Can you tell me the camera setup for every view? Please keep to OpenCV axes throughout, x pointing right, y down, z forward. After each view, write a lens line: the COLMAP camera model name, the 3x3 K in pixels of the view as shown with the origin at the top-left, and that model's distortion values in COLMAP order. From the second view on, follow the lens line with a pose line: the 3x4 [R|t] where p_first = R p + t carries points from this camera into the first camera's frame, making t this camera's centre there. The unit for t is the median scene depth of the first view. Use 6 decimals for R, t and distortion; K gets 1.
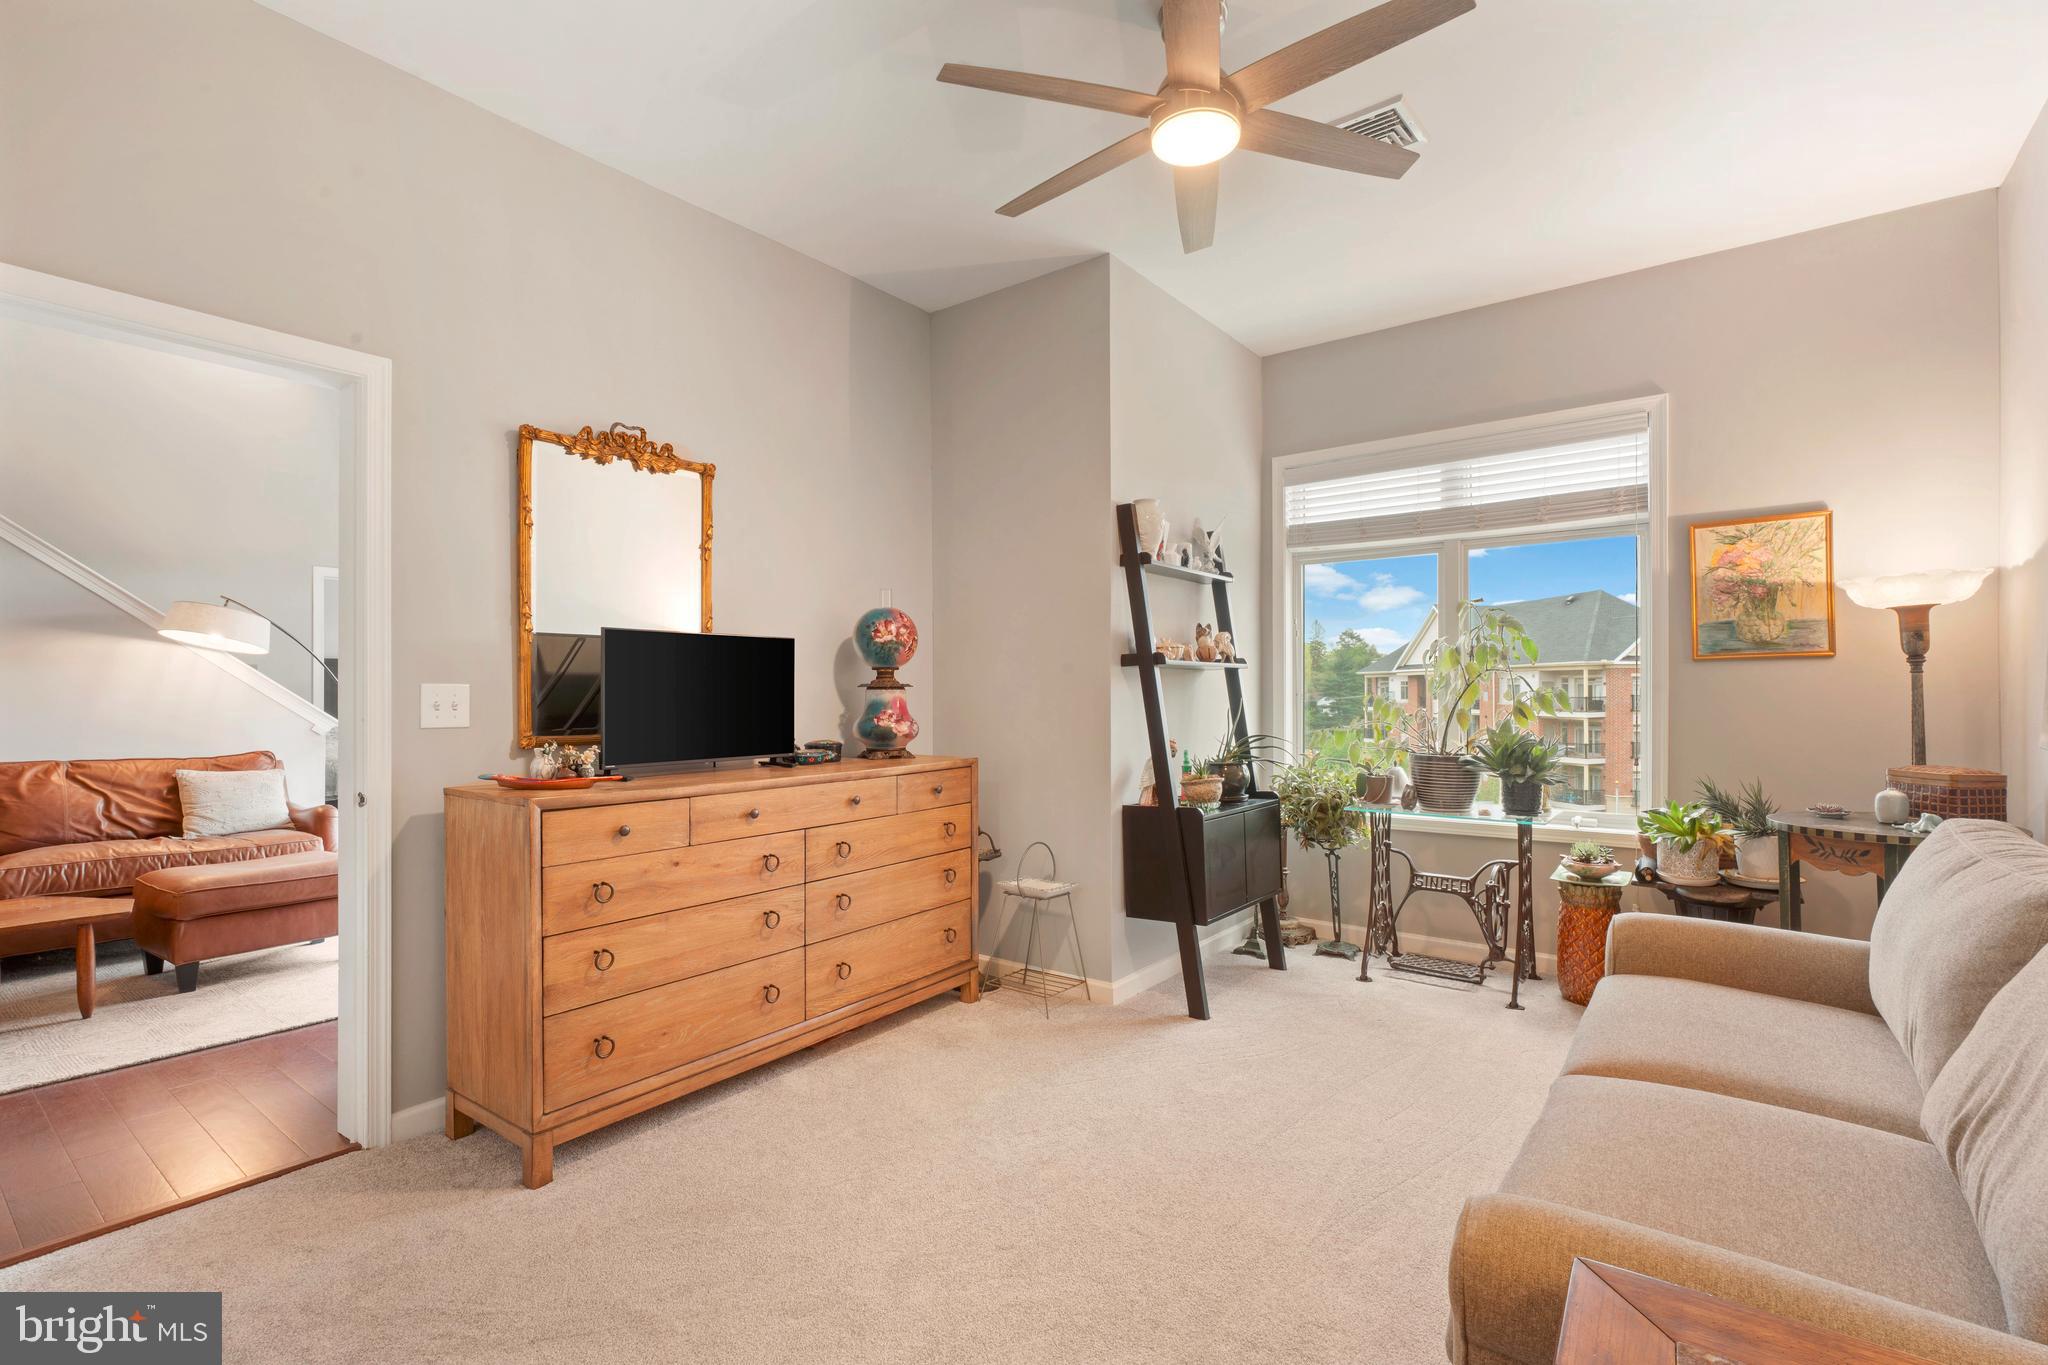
lens RADIAL K [[940.8, 0, 1002.1], [0, 940.8, 691.8], [0, 0, 1]] dist [-0.008550, 0.000727]
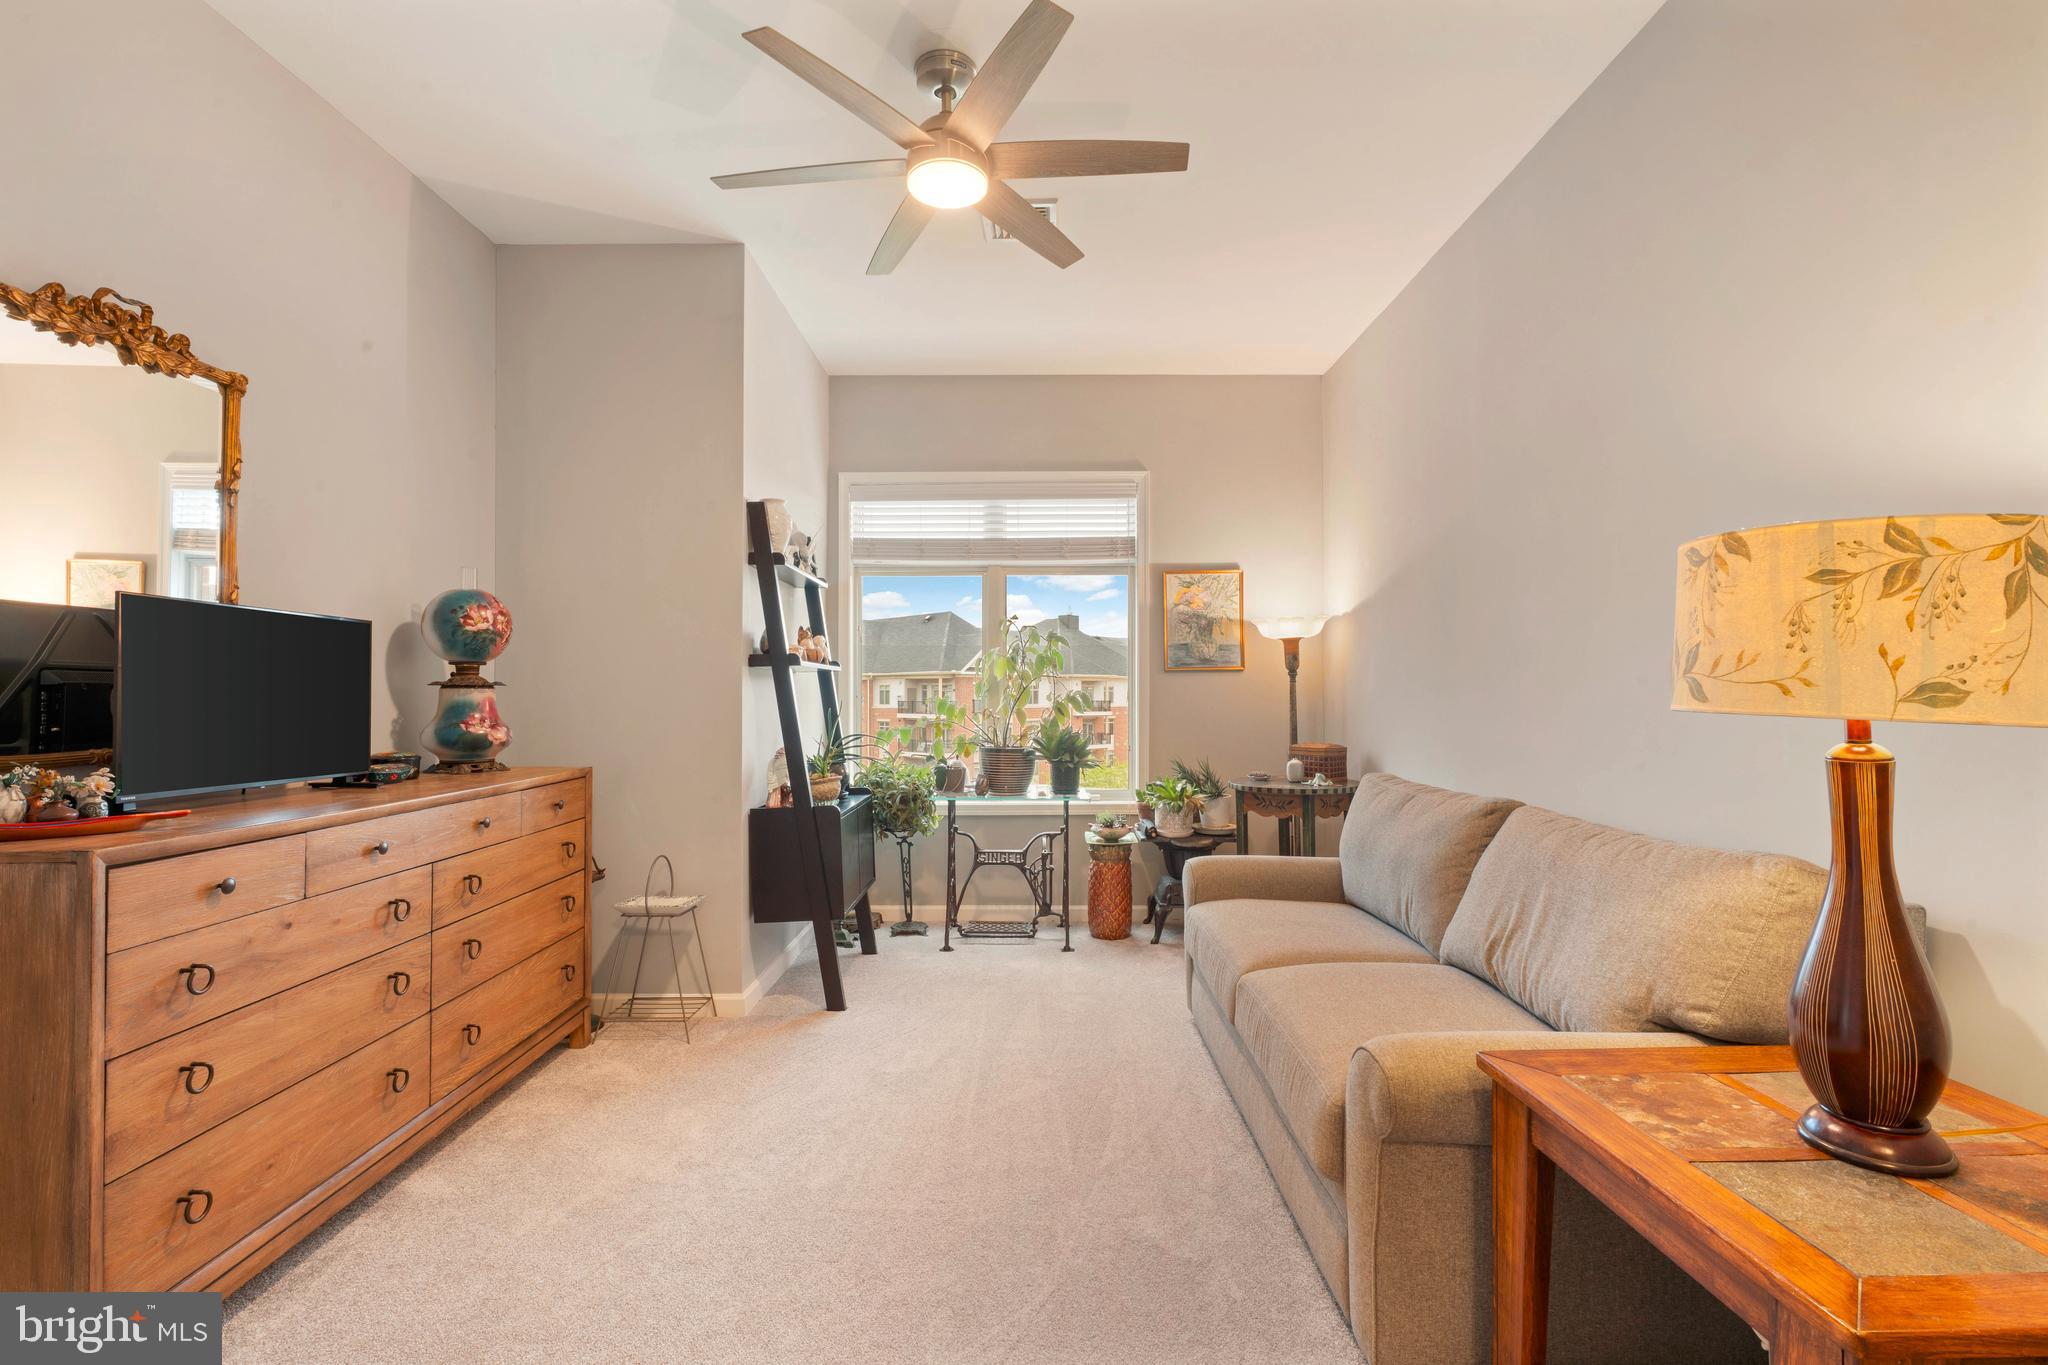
lens RADIAL K [[933.2, 0, 1024.0], [0, 933.2, 682.5], [0, 0, 1]] dist [-0.011108, 0.005335]
pose [[0.790244, 0.011532, 0.612683, -0.256391], [-0.002183, 0.999870, -0.016004, 0.004611], [-0.612788, 0.011309, 0.790166, 0.064101]]
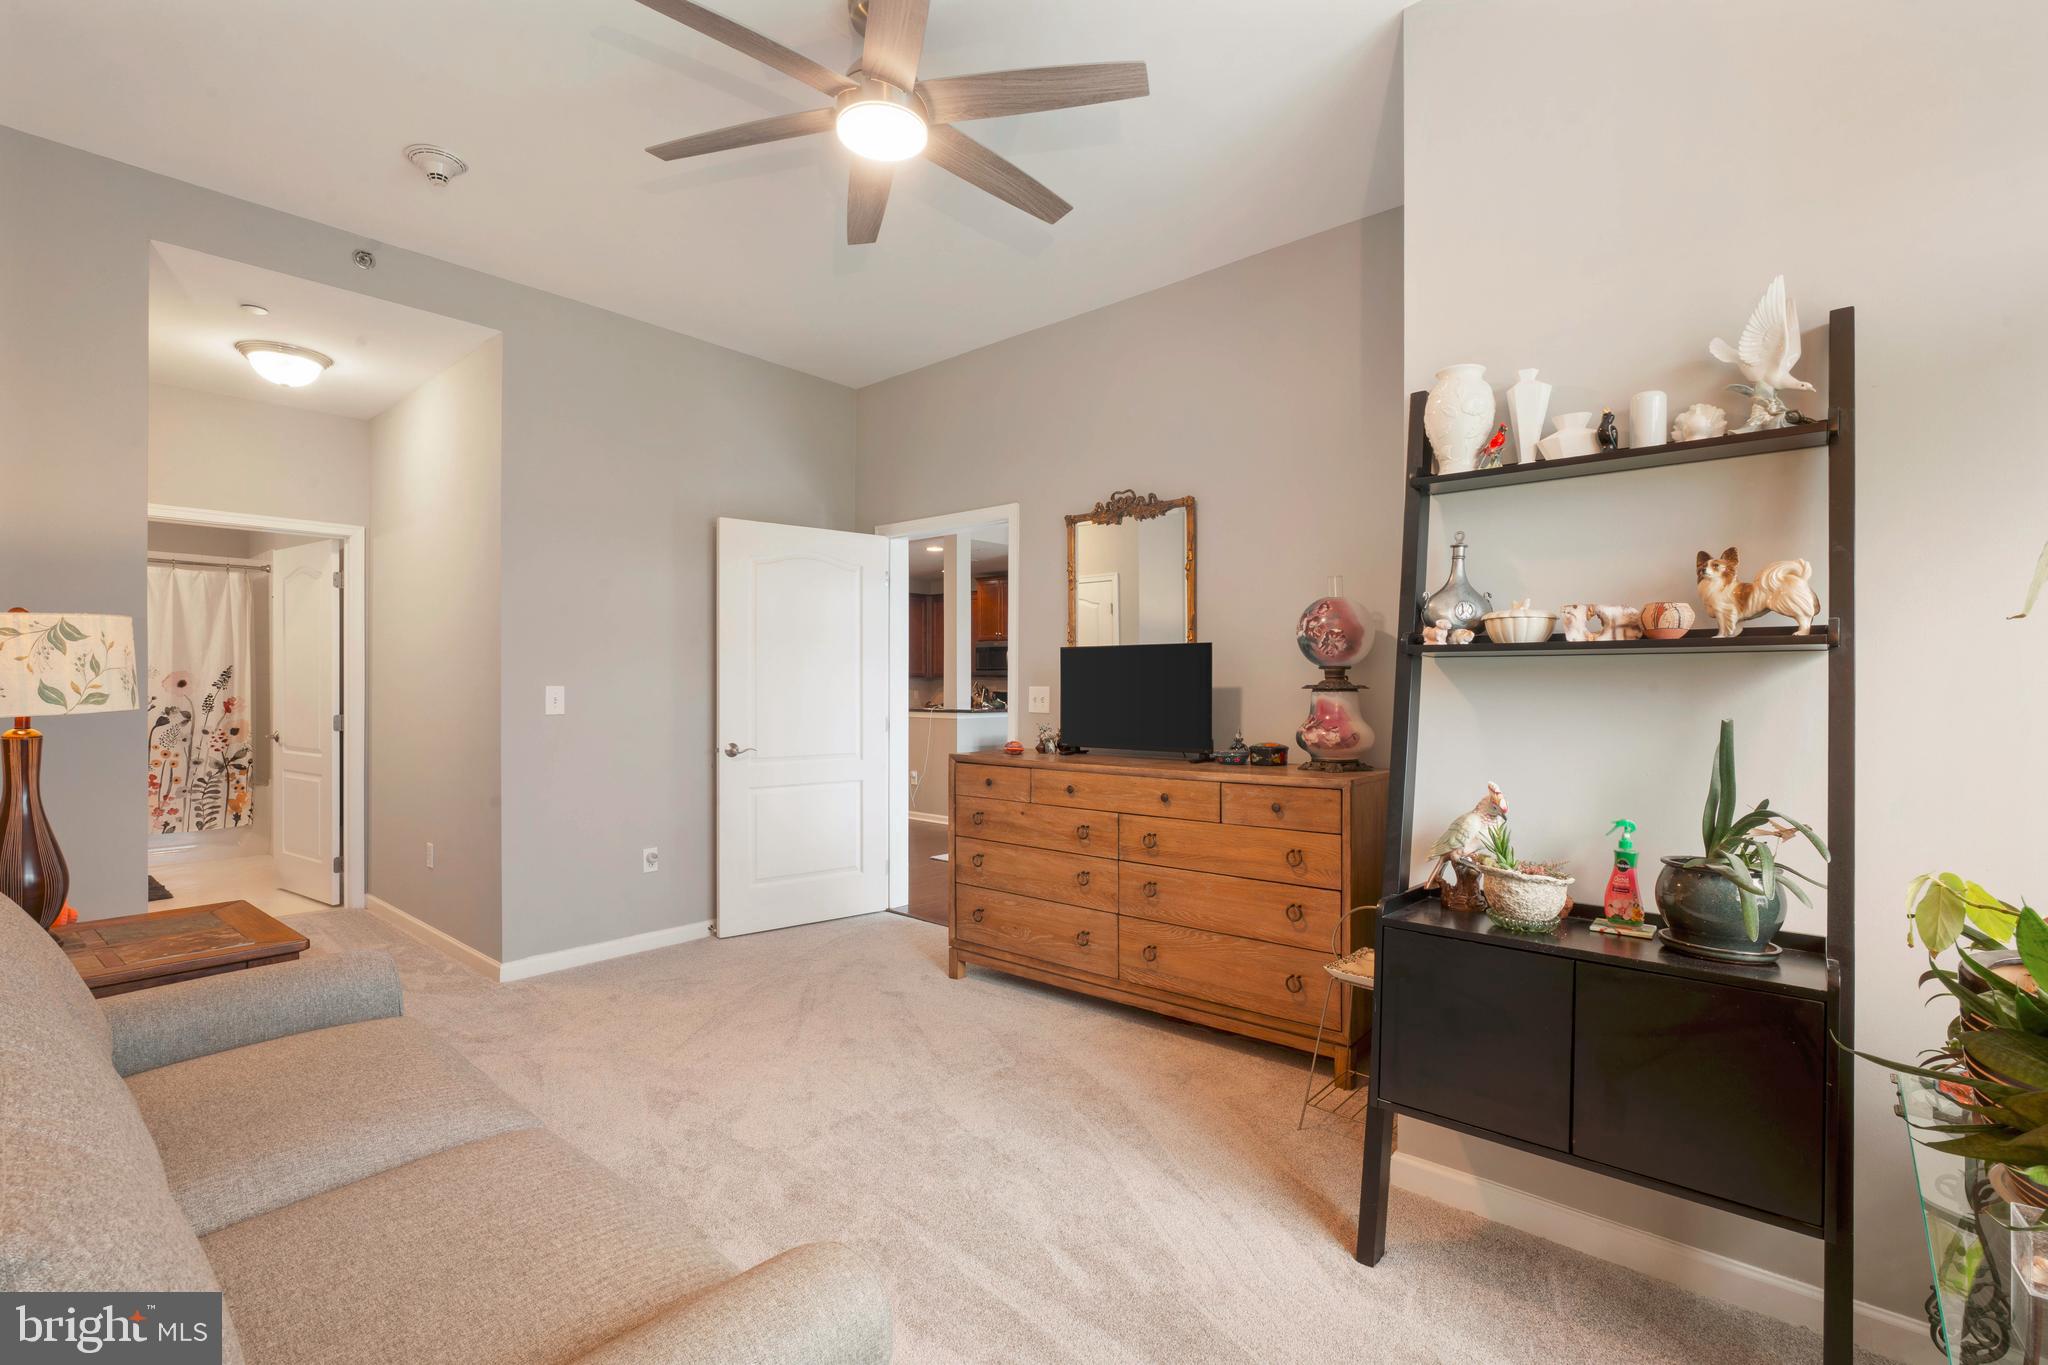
lens RADIAL K [[933.2, 0, 1024.0], [0, 933.2, 682.5], [0, 0, 1]] dist [-0.011108, 0.005335]
pose [[-0.063697, 0.001484, -0.997968, 0.809263], [0.003654, 0.999993, 0.001254, -0.013721], [0.997963, -0.003567, -0.063702, 0.826555]]
